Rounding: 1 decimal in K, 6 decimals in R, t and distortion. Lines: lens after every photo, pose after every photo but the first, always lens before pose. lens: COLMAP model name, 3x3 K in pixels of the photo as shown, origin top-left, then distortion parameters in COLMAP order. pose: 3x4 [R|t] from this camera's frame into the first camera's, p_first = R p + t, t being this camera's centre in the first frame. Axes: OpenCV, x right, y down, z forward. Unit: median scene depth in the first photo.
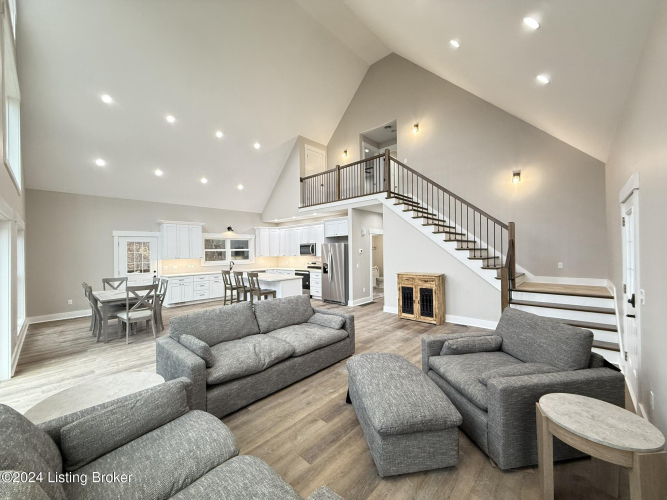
lens RADIAL K [[266.3, 0, 332.5], [0, 266.3, 249.0], [0, 0, 1]] dist [0.000852, -0.000056]
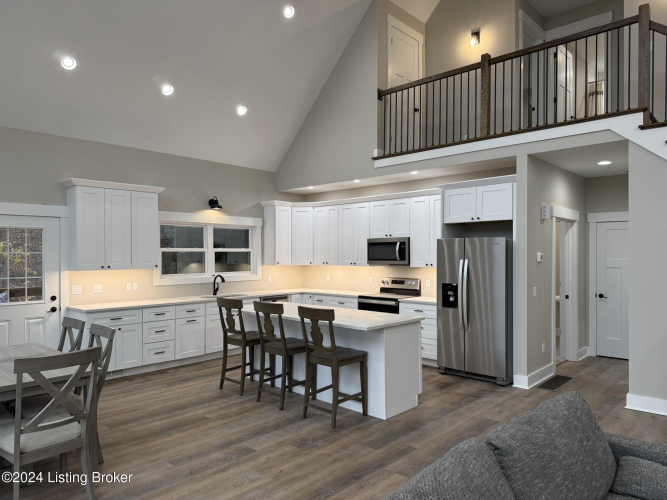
lens RADIAL K [[469.2, 0, 329.7], [0, 469.2, 253.2], [0, 0, 1]] dist [0.059088, -0.065899]
pose [[0.999901, 0.013926, -0.001839, -0.223981], [-0.013913, 0.999879, 0.006894, 0.001104], [0.001935, -0.006868, 0.999975, 0.238864]]
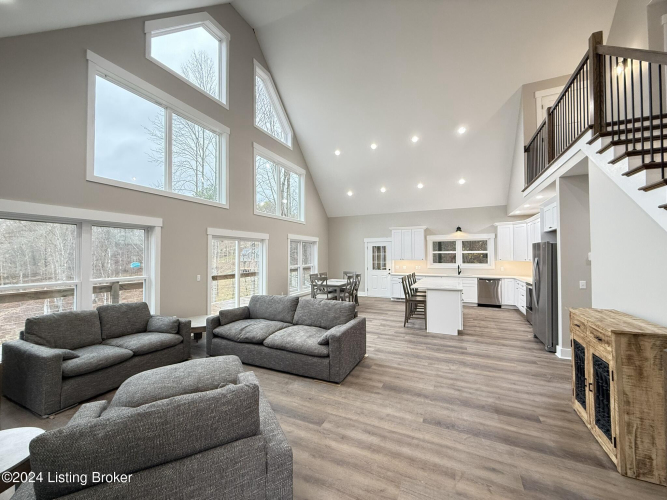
lens RADIAL K [[266.3, 0, 330.4], [0, 266.3, 249.6], [0, 0, 1]] dist [0.000852, -0.000056]
pose [[0.303441, -0.002634, -0.952847, 0.425639], [0.005776, 0.999983, -0.000925, -0.007683], [0.952833, -0.005223, 0.303451, 0.364691]]
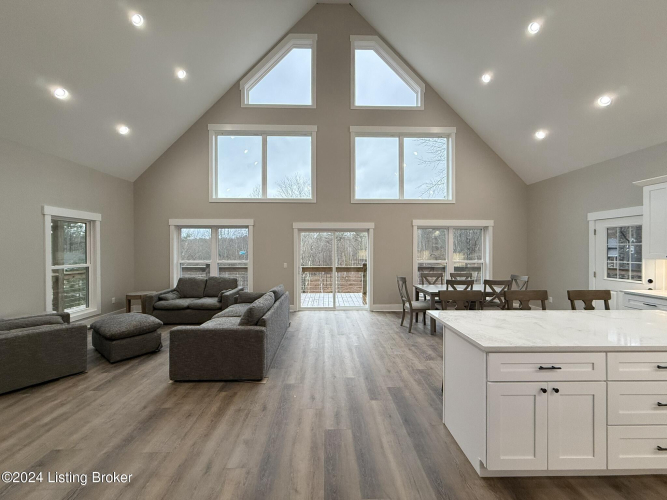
lens RADIAL K [[266.3, 0, 330.2], [0, 266.3, 248.7], [0, 0, 1]] dist [0.000852, -0.000056]
pose [[-0.716824, 0.017438, -0.697037, 0.139714], [0.016822, 0.999829, 0.007714, 0.007720], [0.697052, -0.006196, -0.716994, 0.936638]]
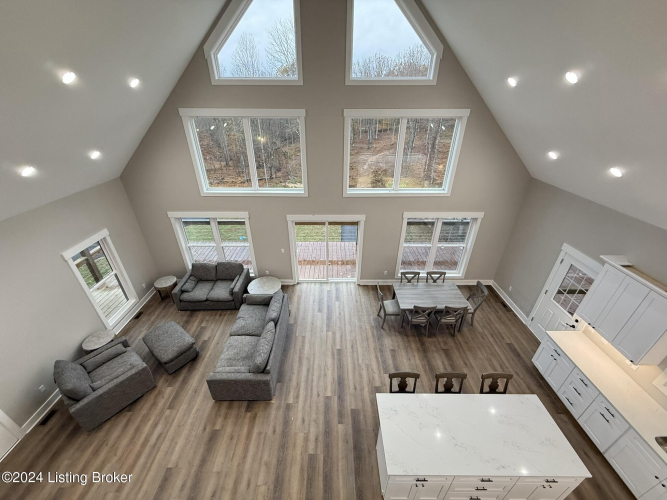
lens RADIAL K [[266.3, 0, 329.9], [0, 266.3, 249.9], [0, 0, 1]] dist [0.000852, -0.000056]
pose [[-0.733206, 0.352134, -0.581730, 0.078886], [0.019544, 0.866036, 0.499599, -0.393463], [0.679725, 0.354940, -0.641865, 0.945561]]
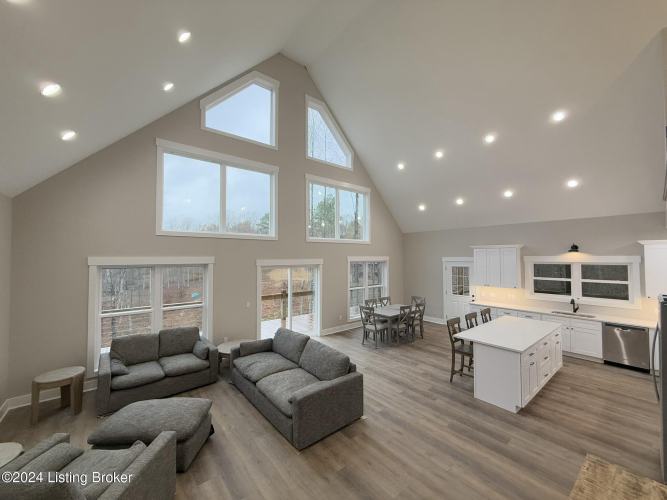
lens RADIAL K [[266.3, 0, 330.5], [0, 266.3, 249.8], [0, 0, 1]] dist [0.000852, -0.000056]
pose [[-0.139331, -0.008232, -0.990212, 0.416600], [0.013297, 0.999860, -0.010183, -0.088157], [0.990157, -0.014585, -0.139202, 0.603124]]
